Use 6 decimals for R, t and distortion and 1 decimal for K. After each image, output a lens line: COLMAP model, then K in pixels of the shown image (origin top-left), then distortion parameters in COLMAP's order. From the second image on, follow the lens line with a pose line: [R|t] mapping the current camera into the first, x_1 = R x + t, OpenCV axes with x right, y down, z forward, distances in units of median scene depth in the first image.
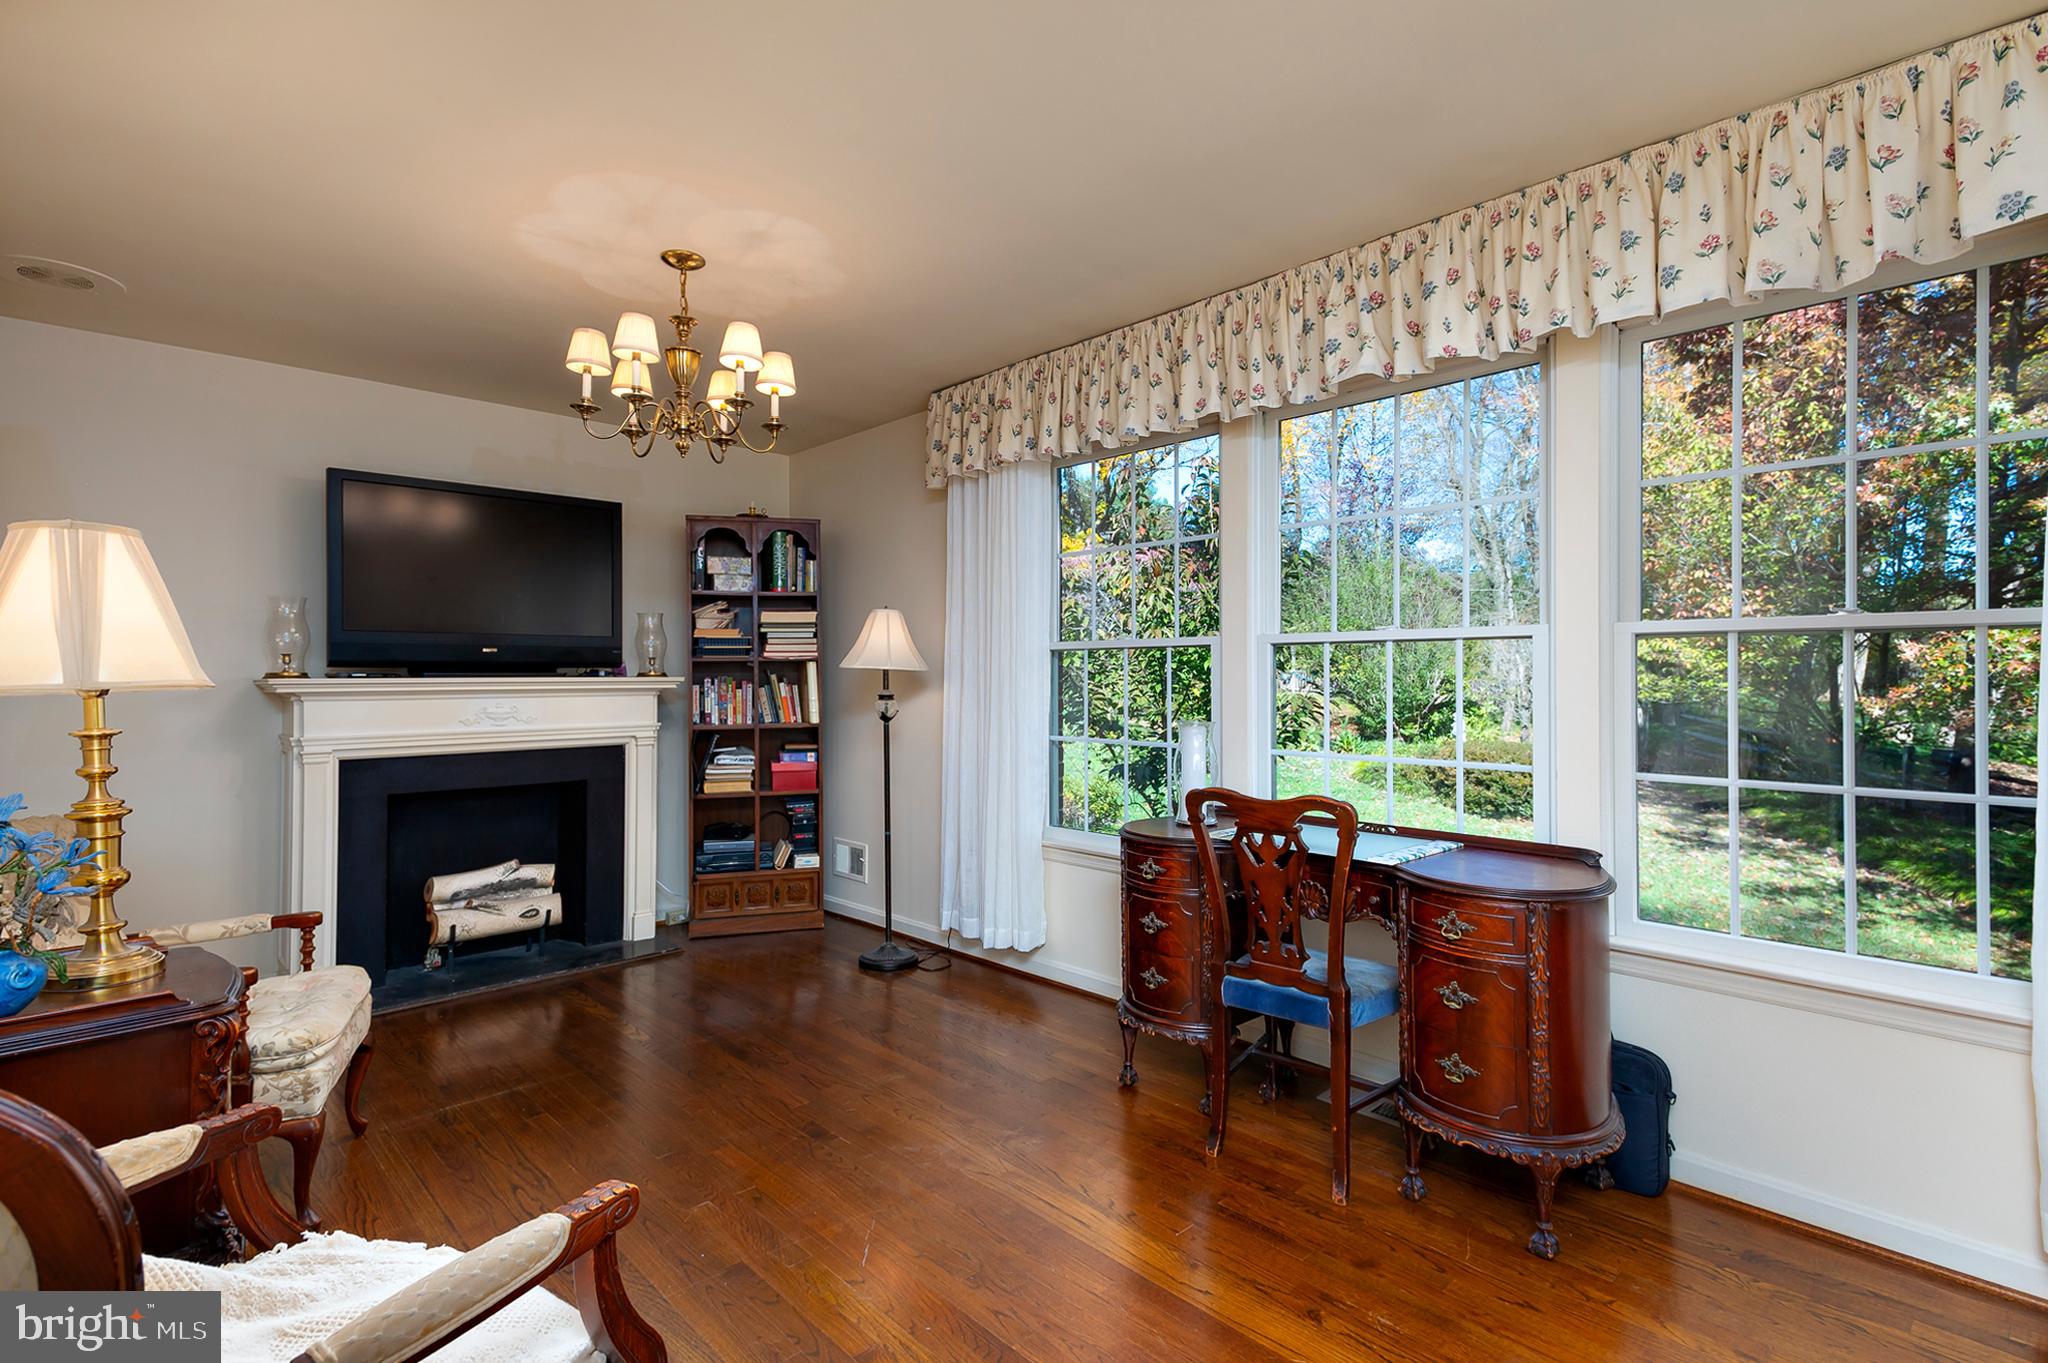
lens RADIAL K [[967.8, 0, 1022.7], [0, 967.8, 670.8], [0, 0, 1]] dist [0.003518, -0.000412]
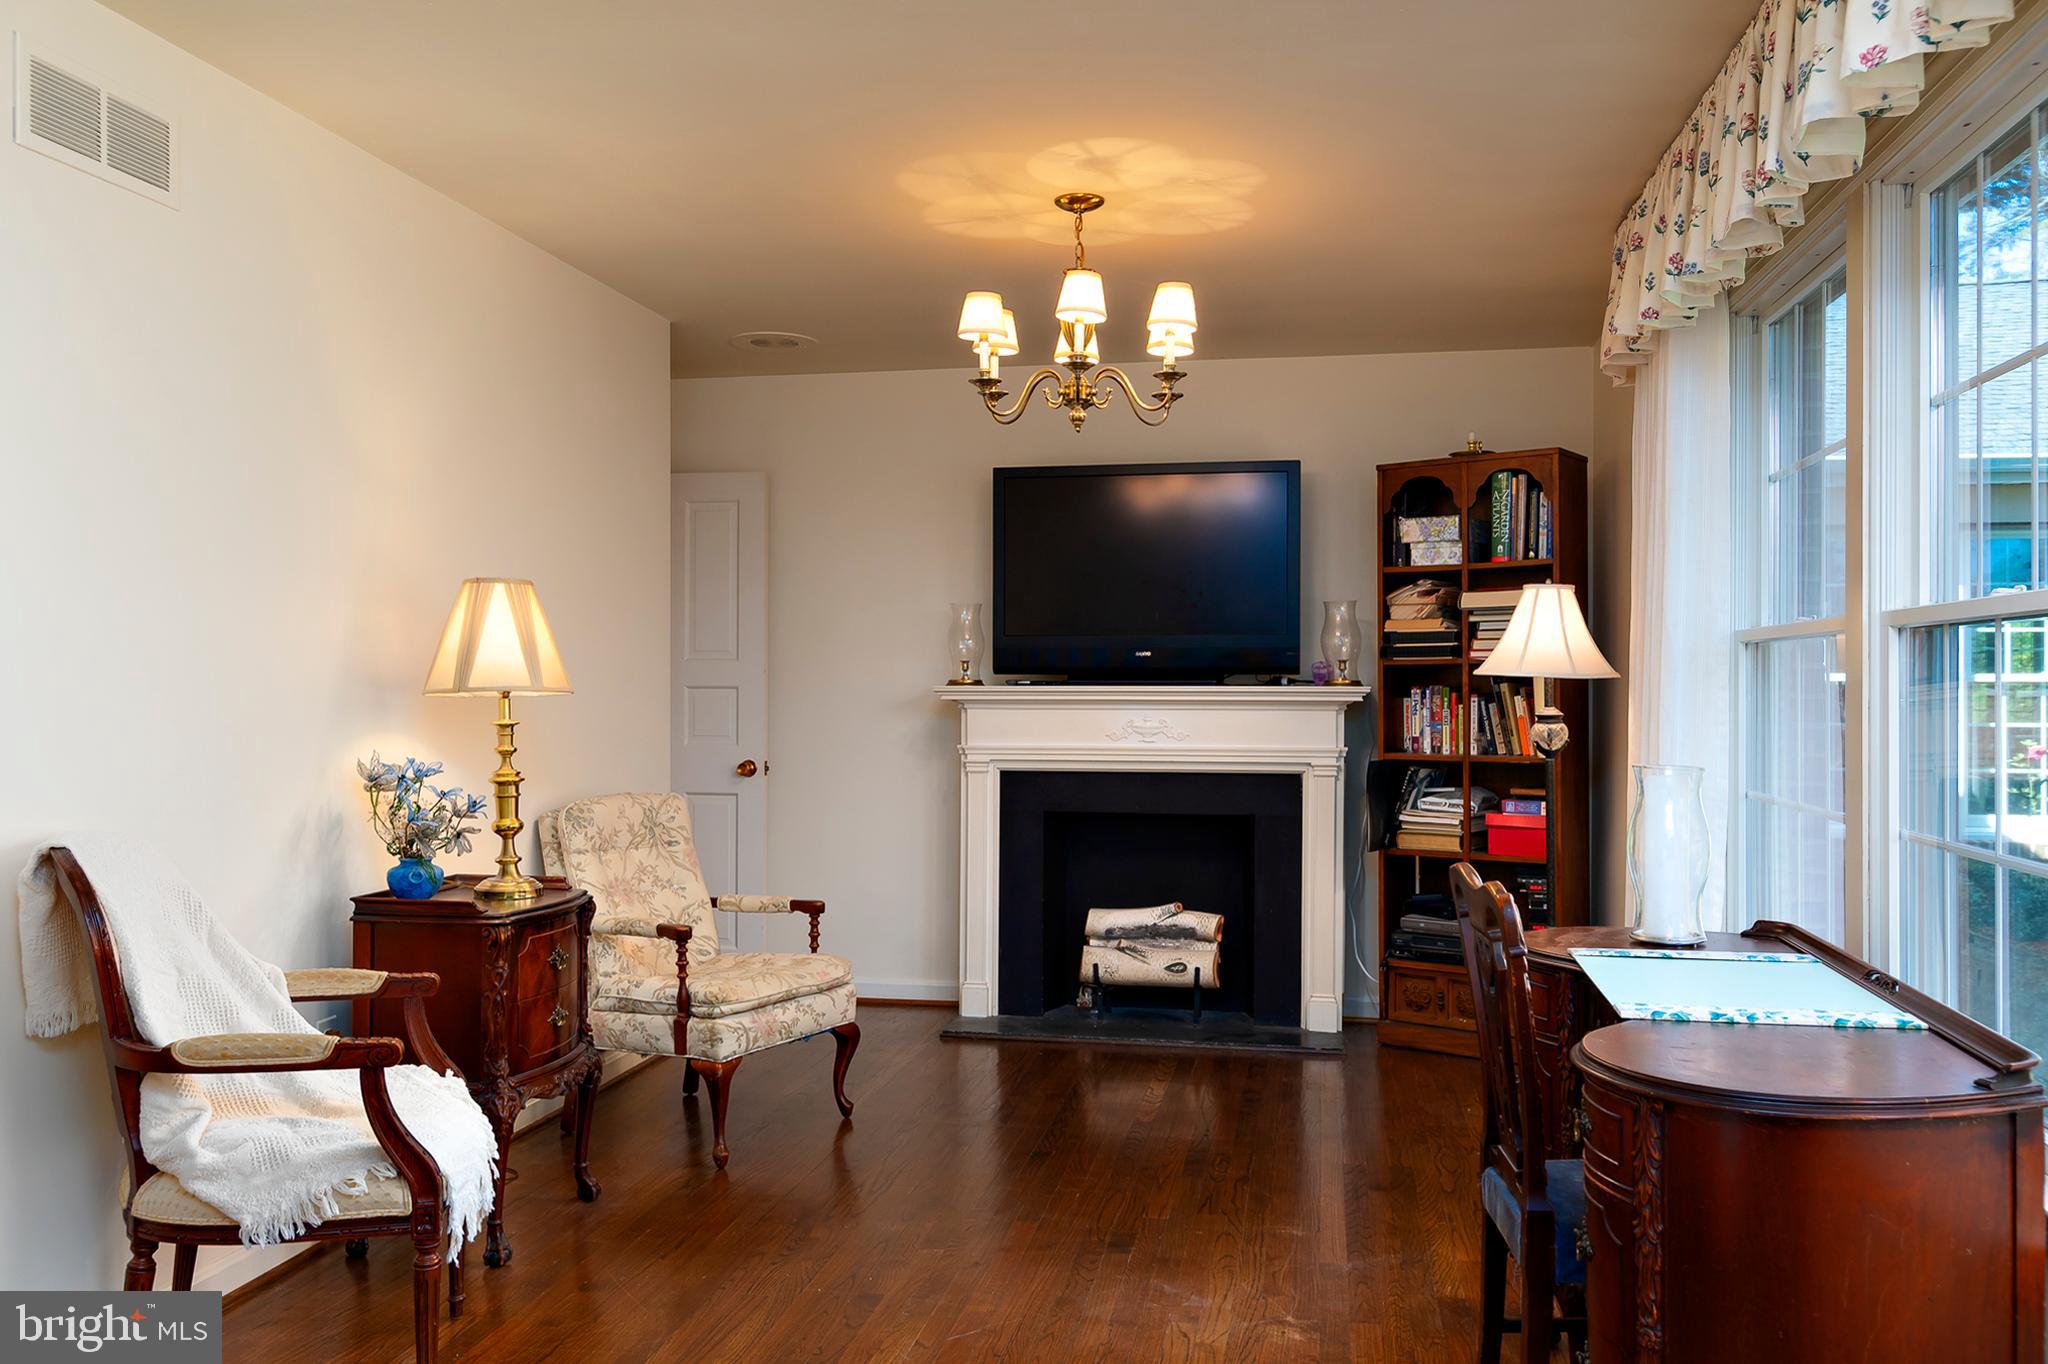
lens RADIAL K [[1564.4, 0, 1025.2], [0, 1564.4, 682.1], [0, 0, 1]] dist [-0.008718, -0.000217]
pose [[0.580262, 0.003885, -0.814421, 0.478517], [0.000469, 0.999987, 0.005105, -0.003136], [0.814430, -0.003344, 0.580252, 0.099823]]
